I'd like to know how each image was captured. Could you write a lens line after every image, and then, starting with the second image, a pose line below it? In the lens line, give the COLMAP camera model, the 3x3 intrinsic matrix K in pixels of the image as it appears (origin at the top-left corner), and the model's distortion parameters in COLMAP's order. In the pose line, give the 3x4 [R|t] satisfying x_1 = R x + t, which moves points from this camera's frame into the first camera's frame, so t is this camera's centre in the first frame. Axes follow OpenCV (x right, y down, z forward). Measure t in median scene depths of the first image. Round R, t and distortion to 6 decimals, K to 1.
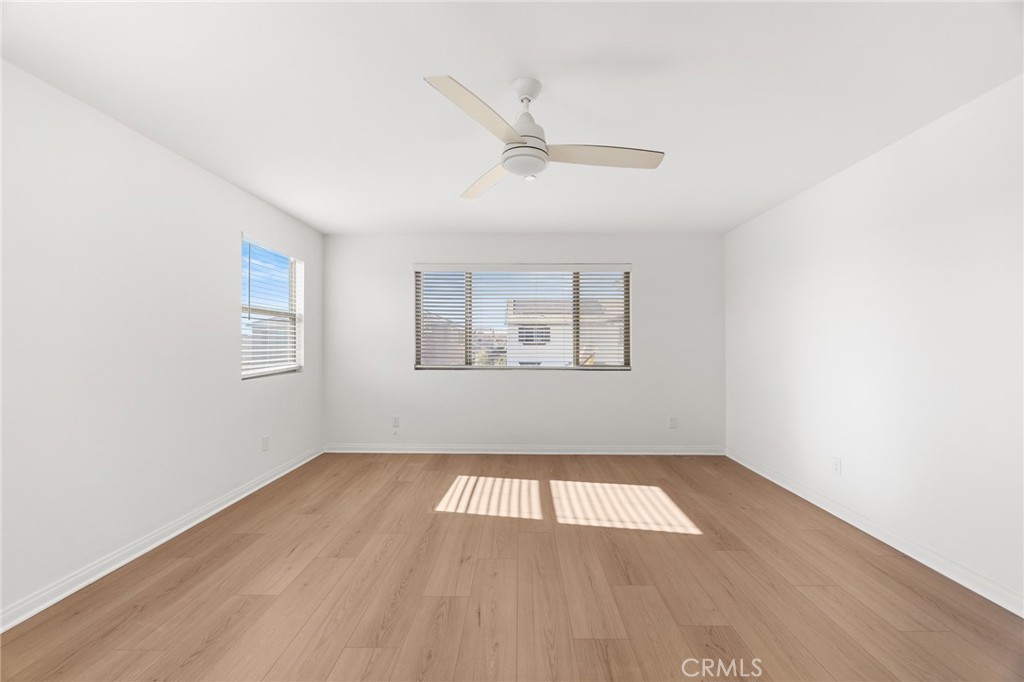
lens RADIAL K [[394.4, 0, 511.1], [0, 394.4, 336.6], [0, 0, 1]] dist [0.012355, -0.000065]
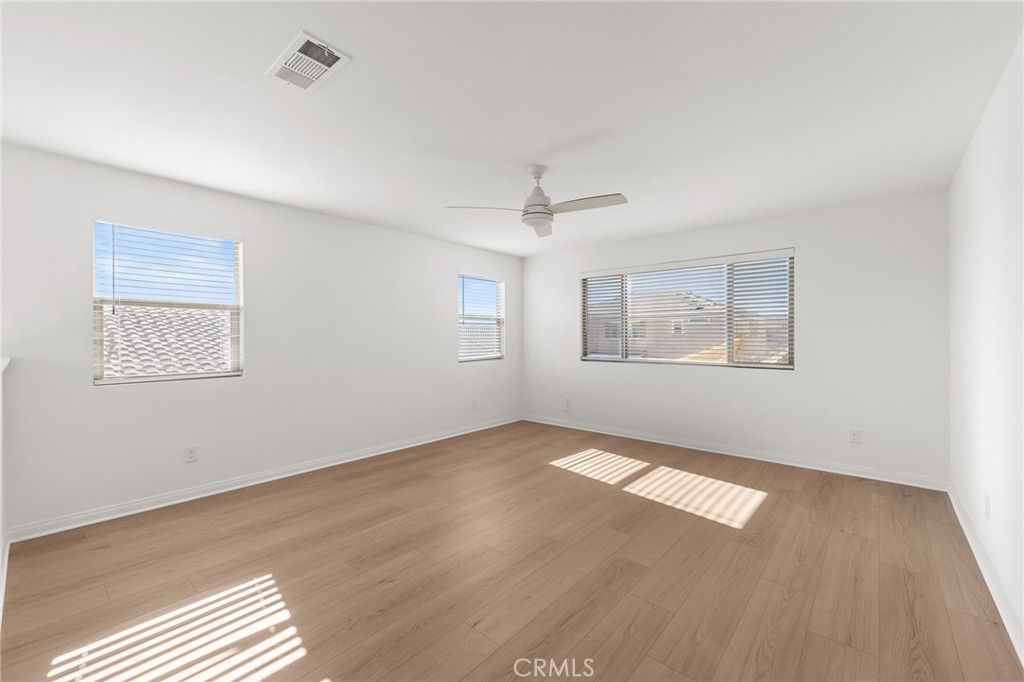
lens RADIAL K [[413.7, 0, 510.0], [0, 413.7, 335.9], [0, 0, 1]] dist [0.029004, 0.000180]
pose [[0.766385, -0.004426, -0.642367, 0.578982], [0.018247, 0.999723, 0.014881, -0.021382], [0.642123, -0.023126, 0.766253, -0.158129]]
